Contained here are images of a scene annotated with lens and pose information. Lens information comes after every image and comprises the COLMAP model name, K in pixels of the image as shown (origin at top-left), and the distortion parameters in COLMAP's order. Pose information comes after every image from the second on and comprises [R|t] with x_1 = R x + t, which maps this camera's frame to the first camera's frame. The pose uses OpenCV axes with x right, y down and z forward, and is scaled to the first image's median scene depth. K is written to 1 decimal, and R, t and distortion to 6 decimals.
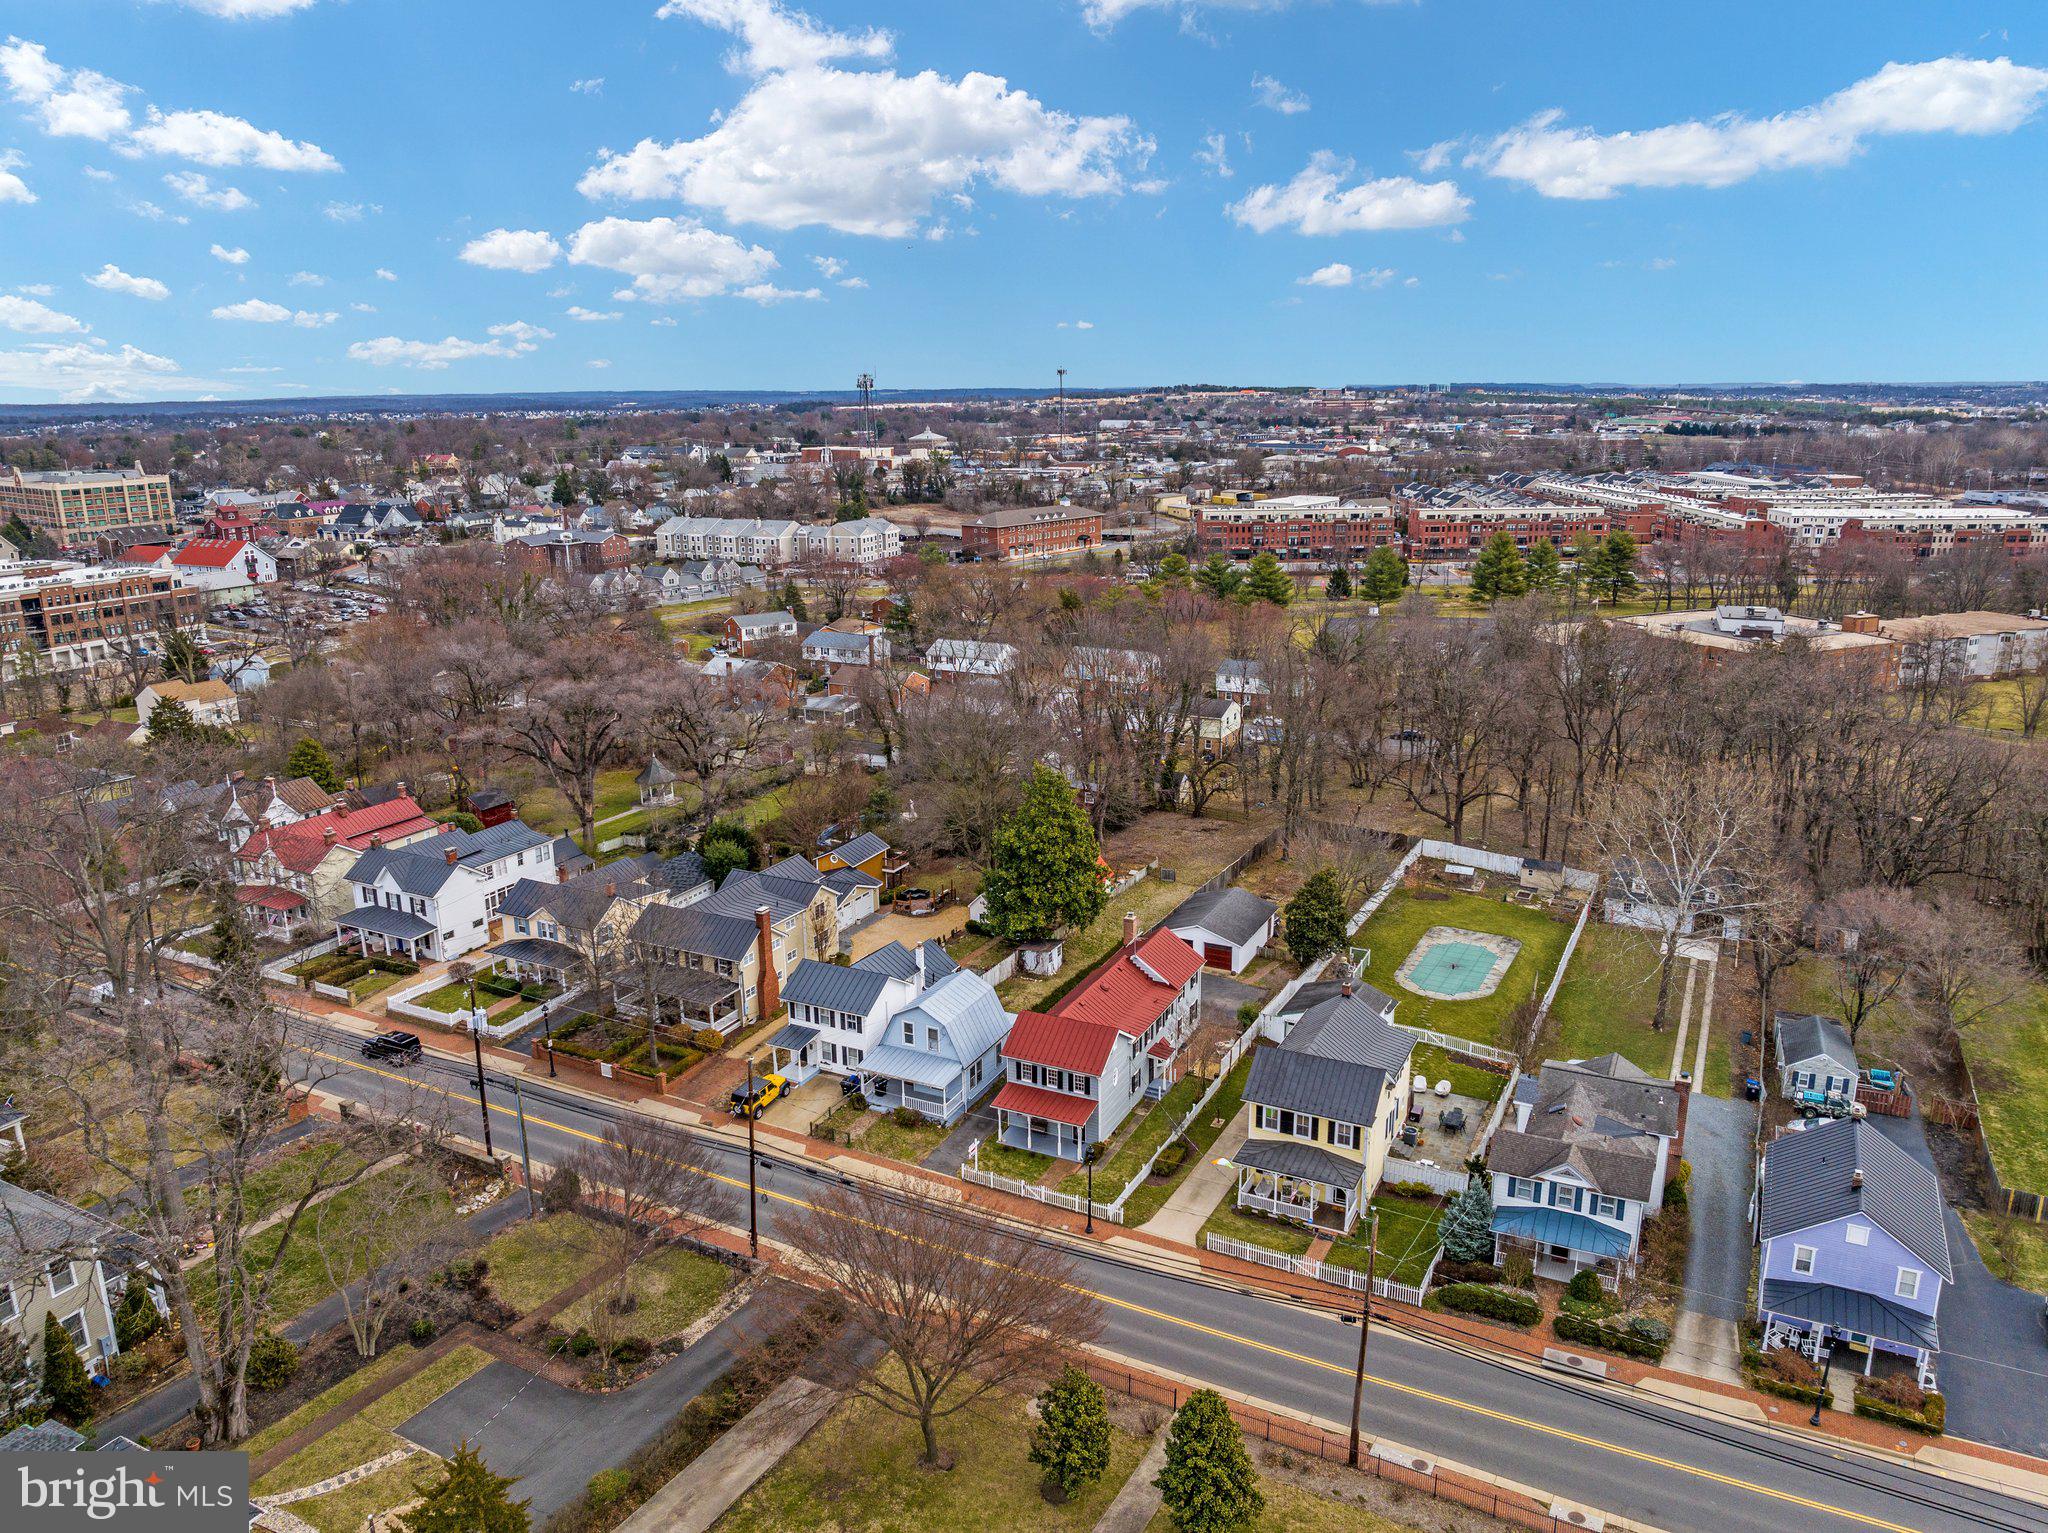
lens RADIAL K [[1447.8, 0, 1031.8], [0, 1447.8, 763.7], [0, 0, 1]] dist [-0.049395, 0.014533]
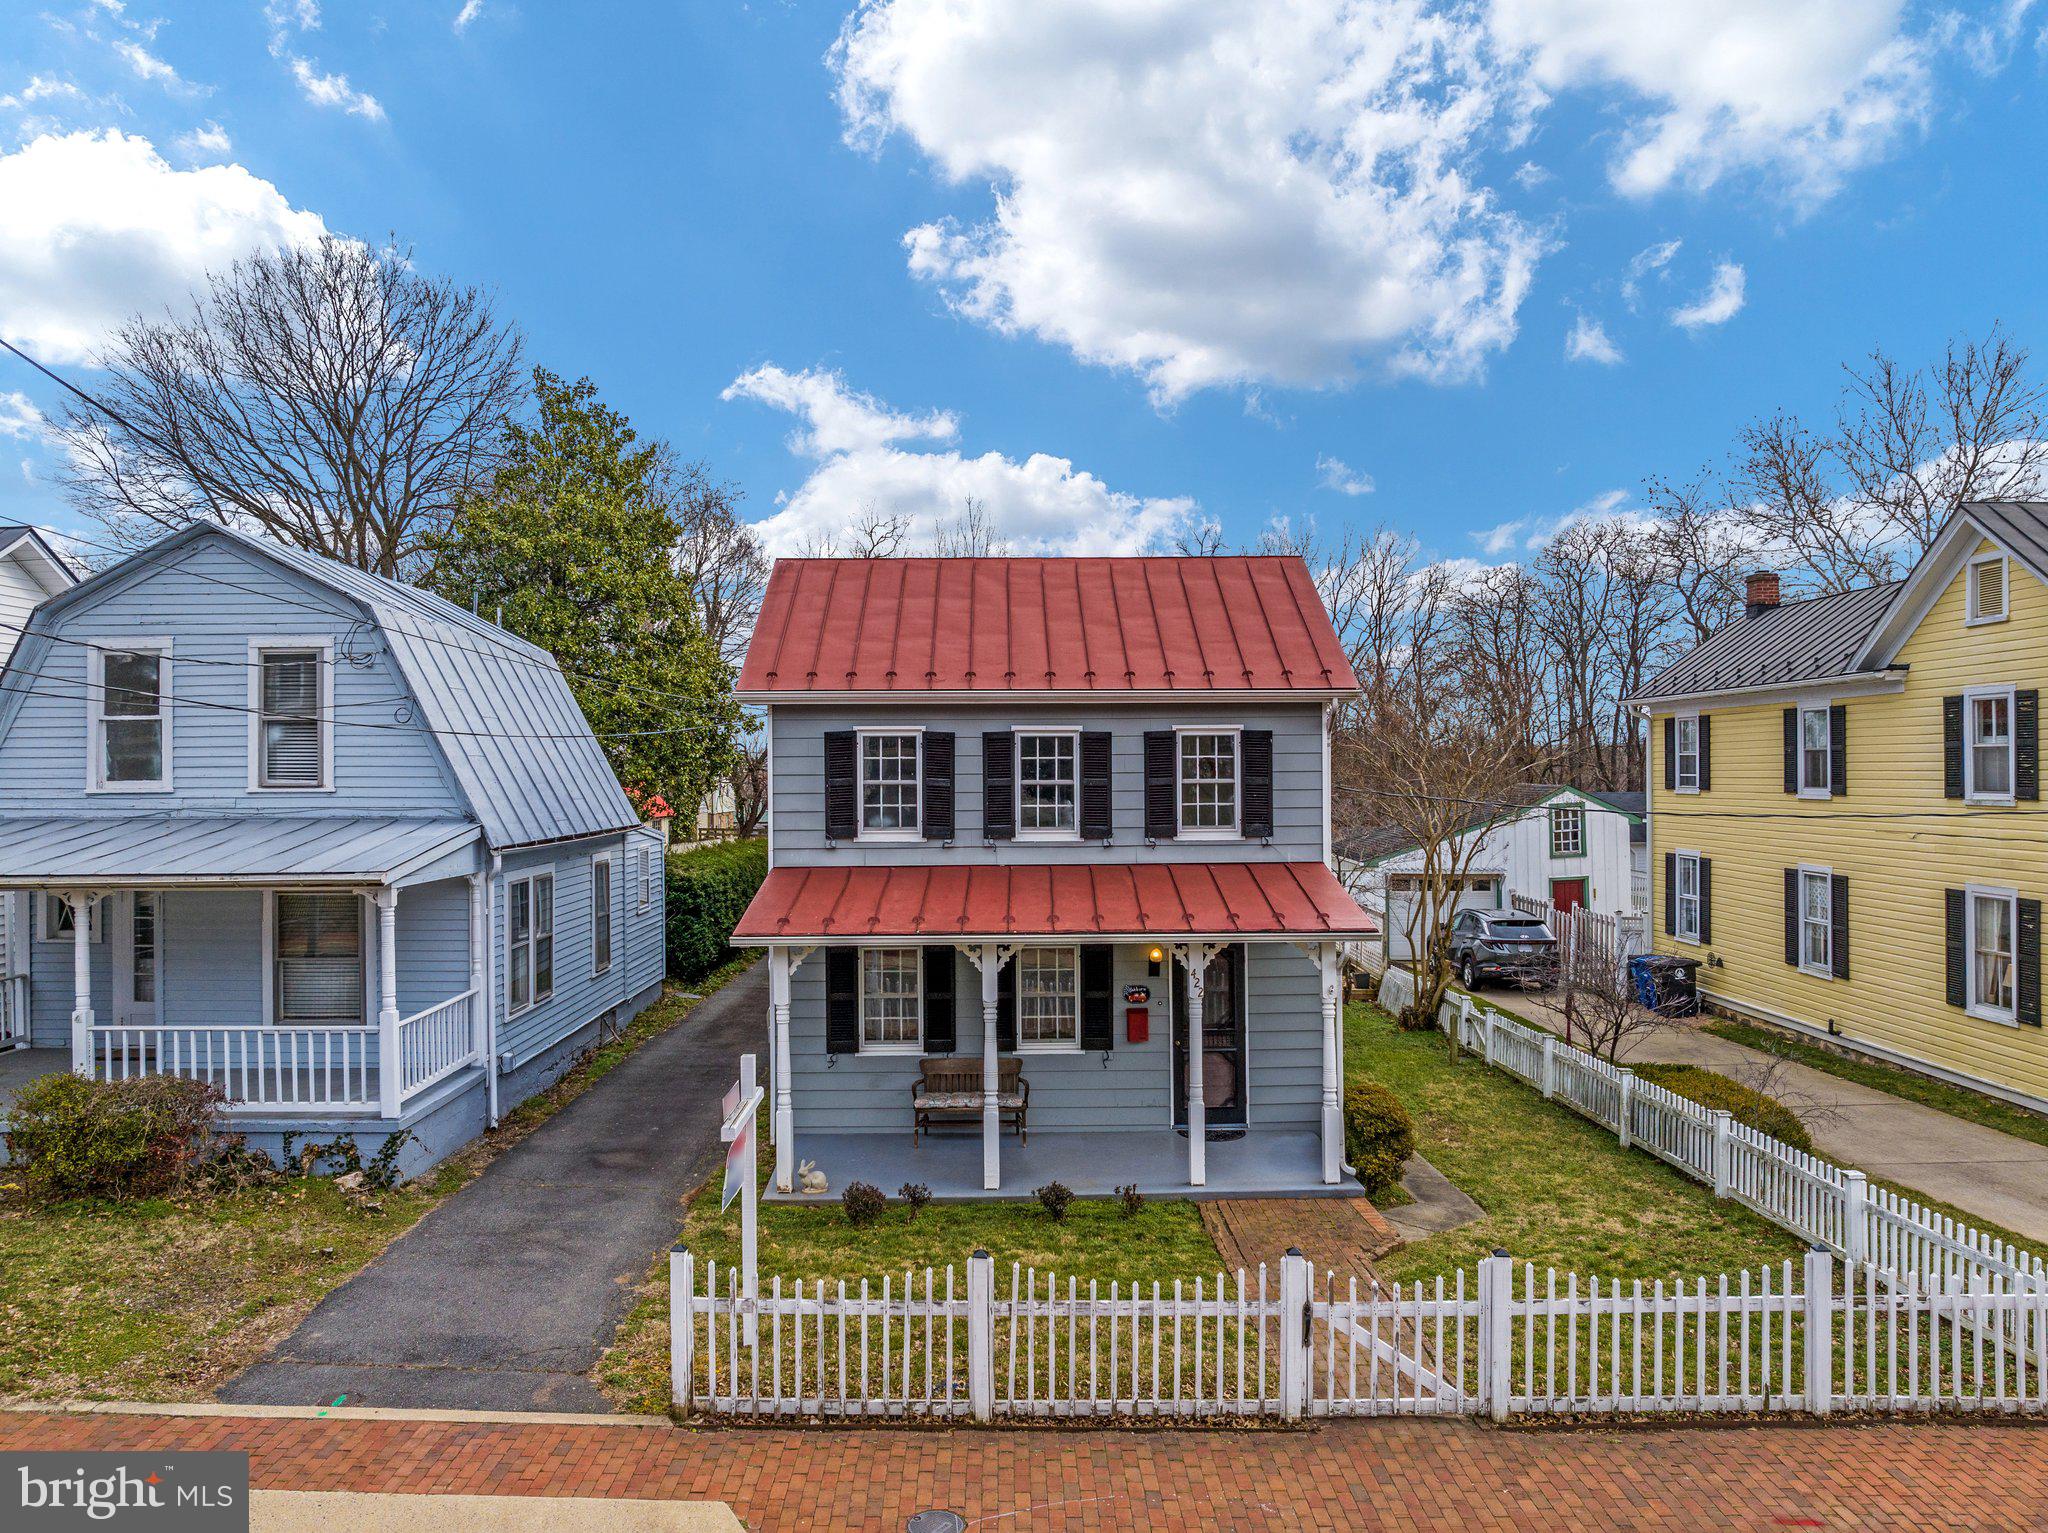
lens RADIAL K [[1447.8, 0, 1028.0], [0, 1447.8, 767.1], [0, 0, 1]] dist [-0.049395, 0.014533]
pose [[0.888214, 0.004417, 0.459409, -0.063722], [0.115311, 0.965802, -0.232226, 0.229778], [-0.444724, 0.259241, 0.857330, 0.753889]]
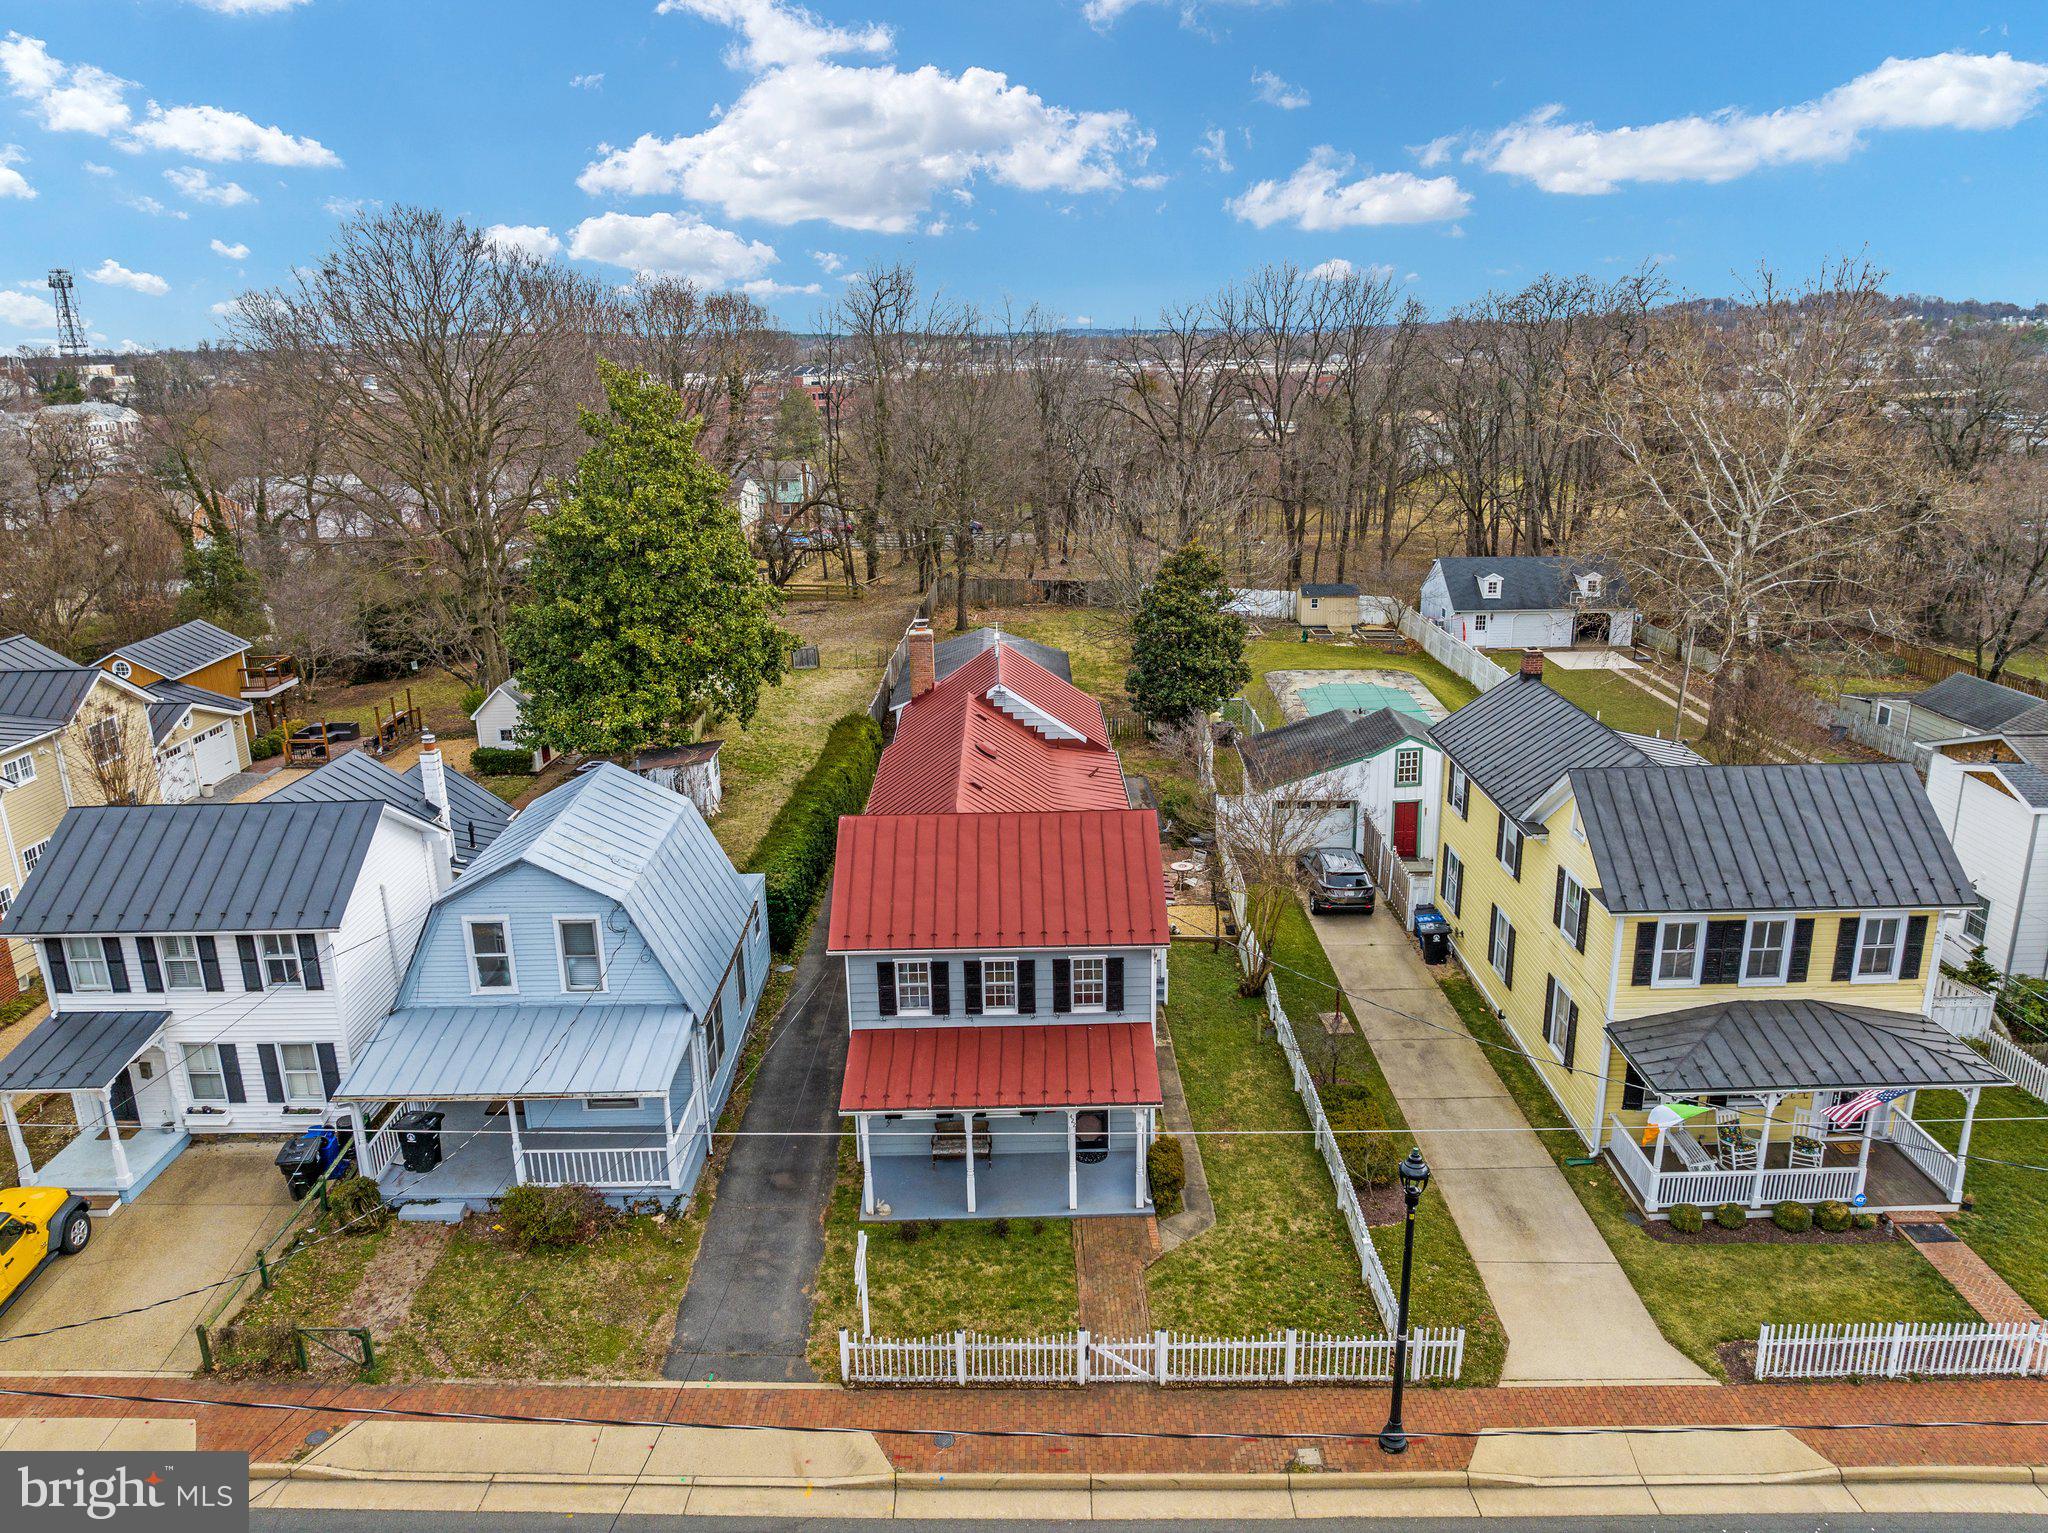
lens RADIAL K [[1447.8, 0, 1030.7], [0, 1447.8, 764.0], [0, 0, 1]] dist [-0.049395, 0.014533]
pose [[0.891416, -0.134877, 0.432650, -0.103536], [0.123371, 0.990852, 0.054706, 0.133704], [-0.436070, 0.004610, 0.899901, 0.623177]]
